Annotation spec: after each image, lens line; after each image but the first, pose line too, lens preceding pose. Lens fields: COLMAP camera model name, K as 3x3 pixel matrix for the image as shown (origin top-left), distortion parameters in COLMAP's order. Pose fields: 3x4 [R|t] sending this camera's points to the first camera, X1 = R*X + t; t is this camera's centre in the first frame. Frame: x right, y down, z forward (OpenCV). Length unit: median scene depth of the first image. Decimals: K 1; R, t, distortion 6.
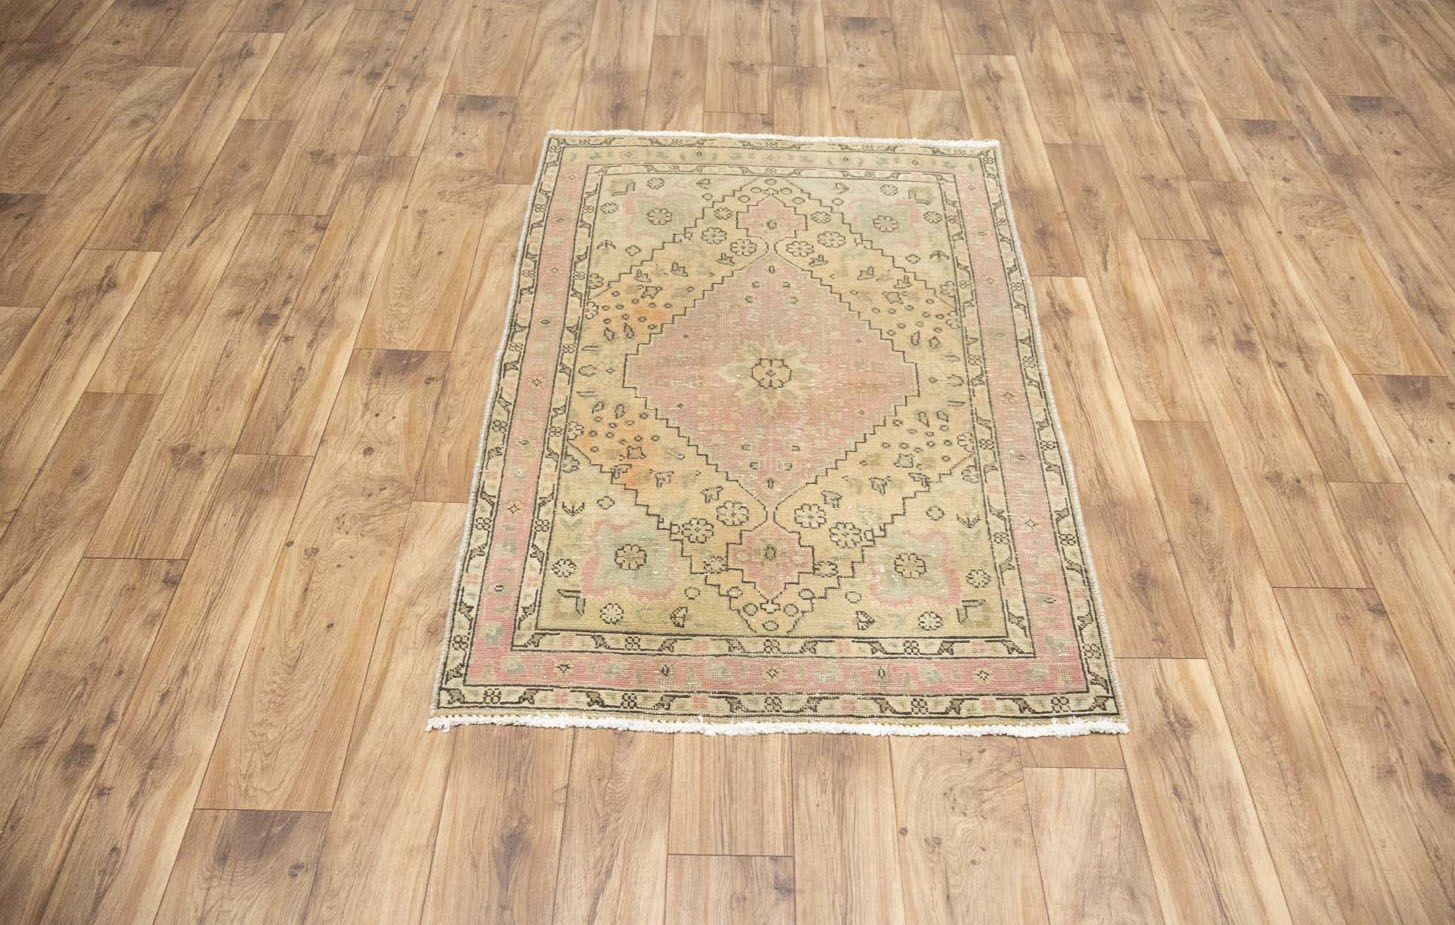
lens RADIAL K [[1175.1, 0, 709.7], [0, 1175.1, 461.4], [0, 0, 1]] dist [0.023990, -0.002822]
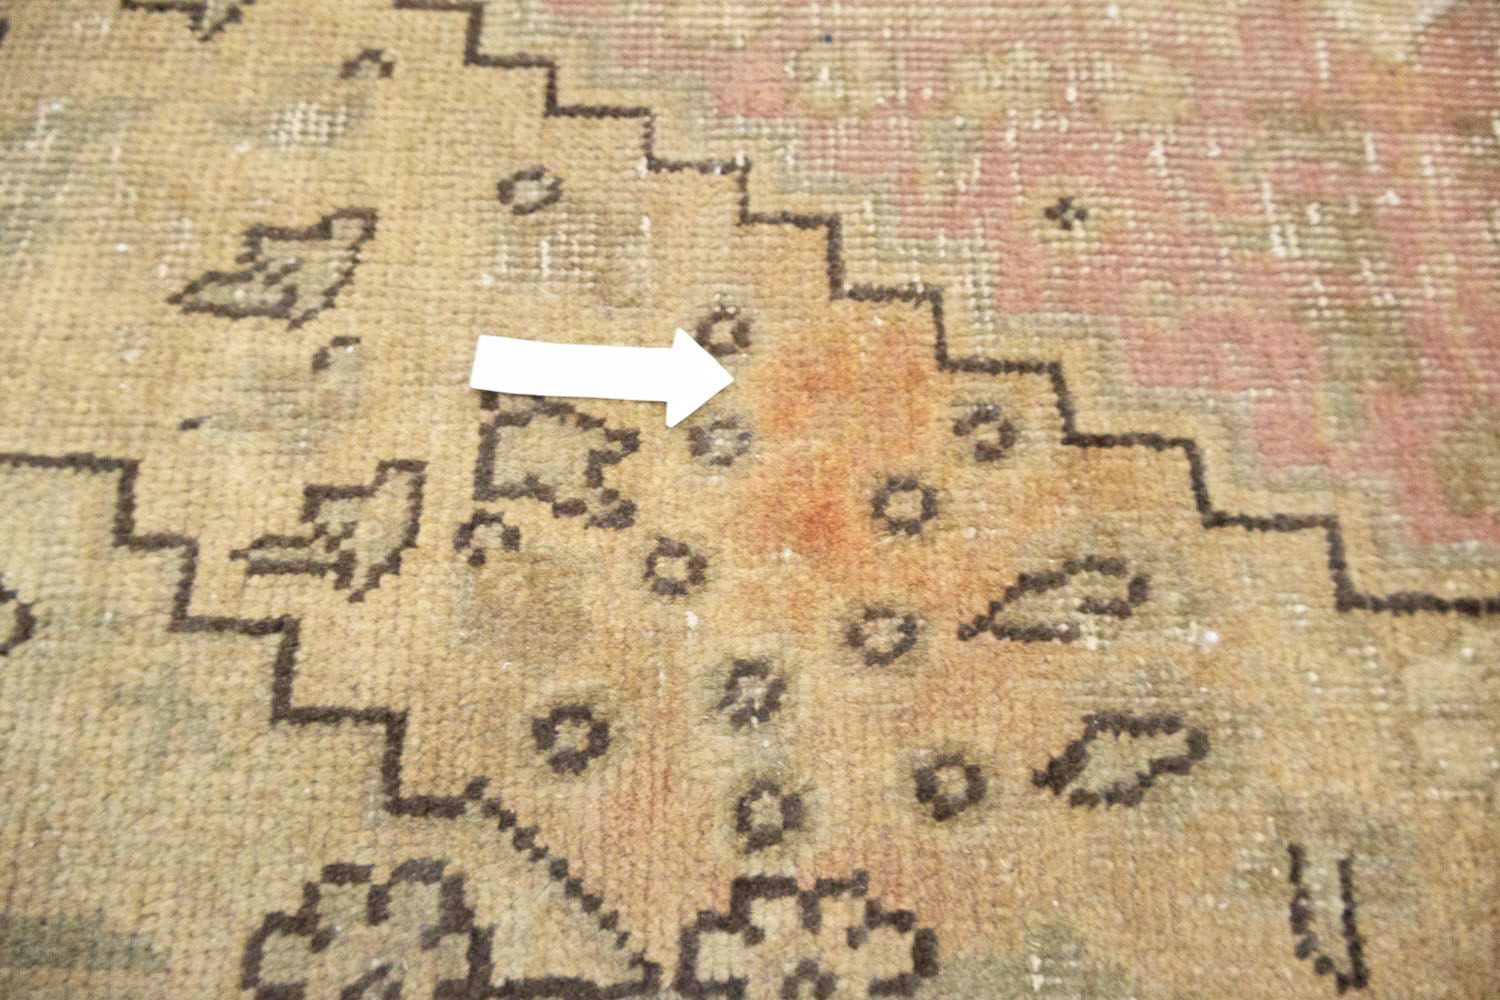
lens RADIAL K [[1238.4, 0, 760.6], [0, 1238.4, 543.2], [0, 0, 1]] dist [0.010743, -0.003737]
pose [[-0.011874, -0.933148, 0.359295, -0.117589], [0.716538, 0.242685, 0.653971, -0.236022], [-0.697447, 0.265214, 0.665754, 1.006785]]
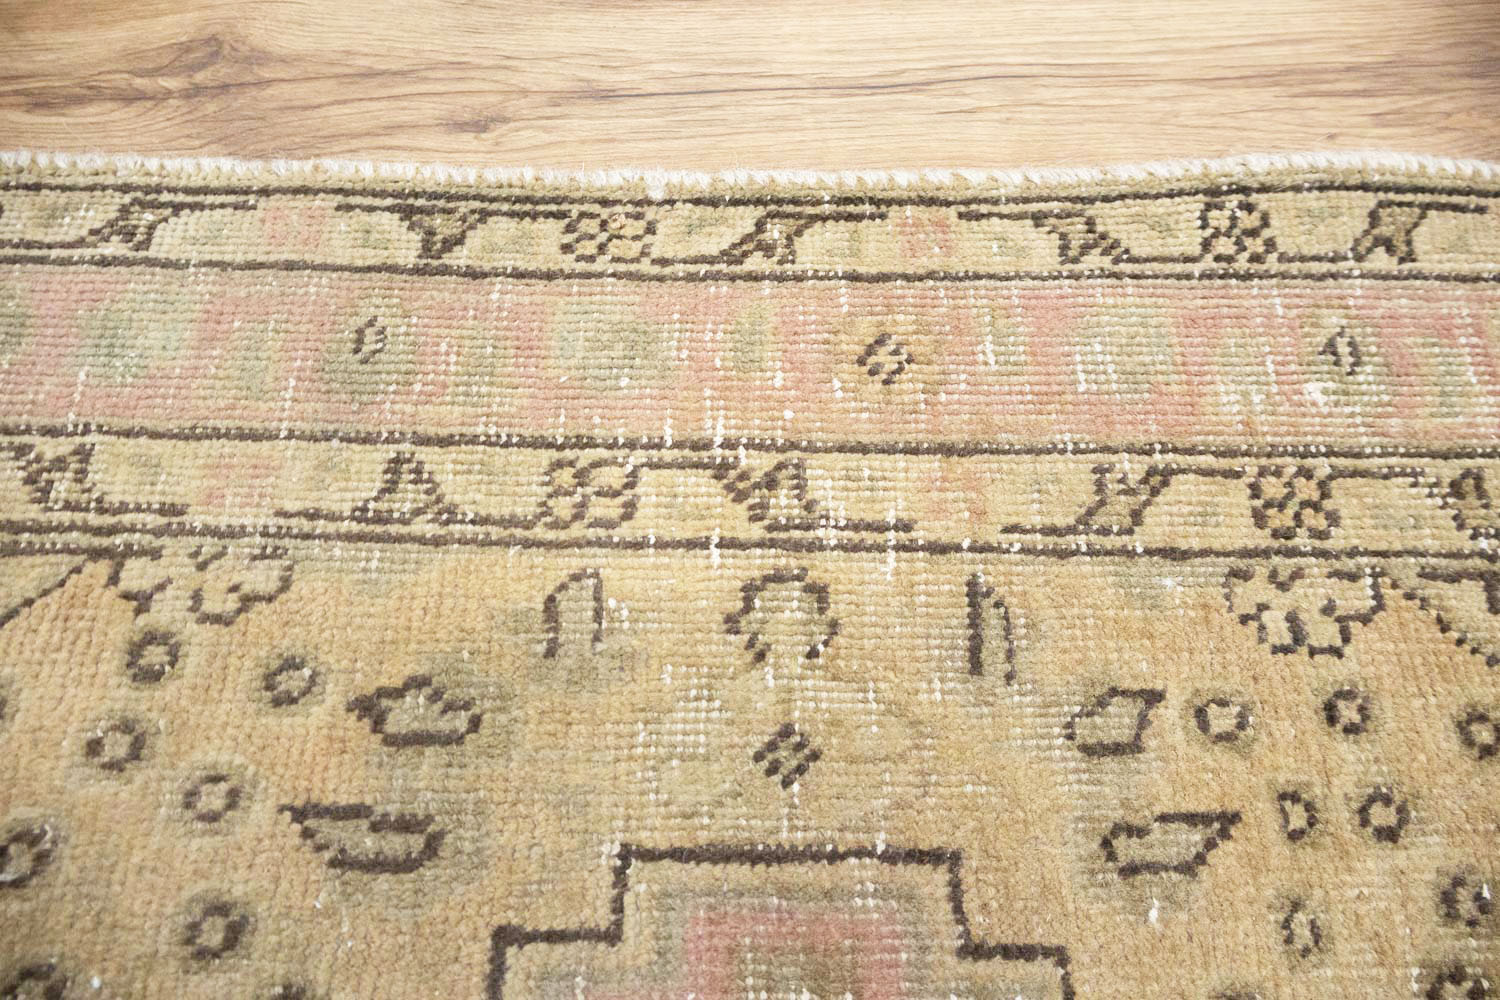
lens RADIAL K [[1178.3, 0, 751.0], [0, 1178.3, 553.4], [0, 0, 1]] dist [0.005504, -0.000350]
pose [[-0.046500, -0.907261, 0.417990, 0.155568], [0.725261, 0.257076, 0.638676, -0.183568], [-0.686901, 0.332850, 0.646047, 0.930361]]
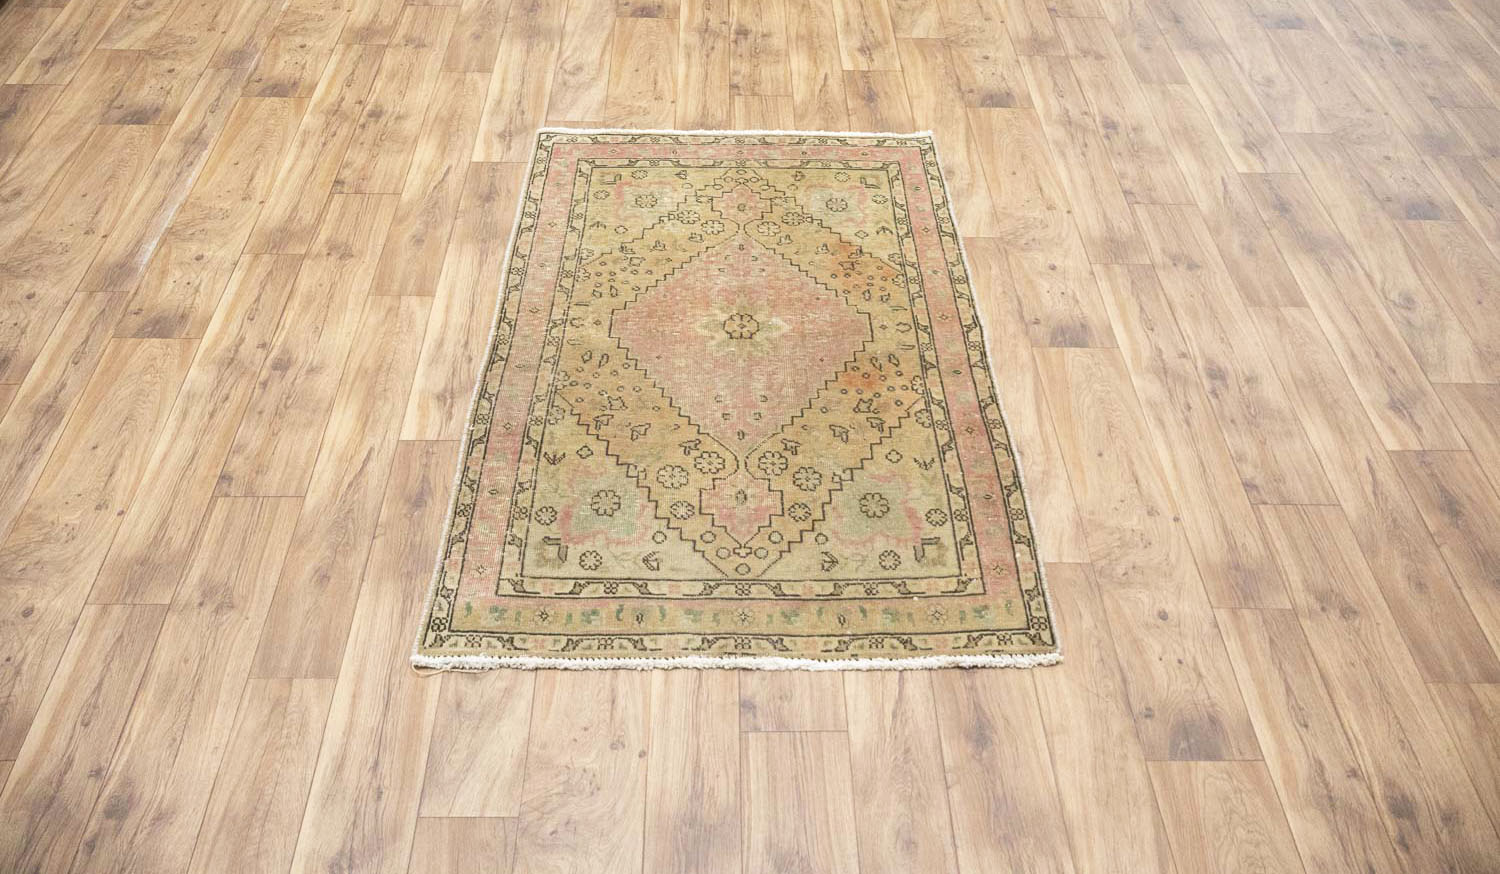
lens RADIAL K [[1240.7, 0, 756.0], [0, 1240.7, 364.4], [0, 0, 1]] dist [0.049400, -0.118376]
pose [[-0.997570, -0.006561, -0.069365, 0.125514], [-0.069388, 0.003405, 0.997584, -1.311312], [-0.006309, 0.999973, -0.003852, 1.083547]]
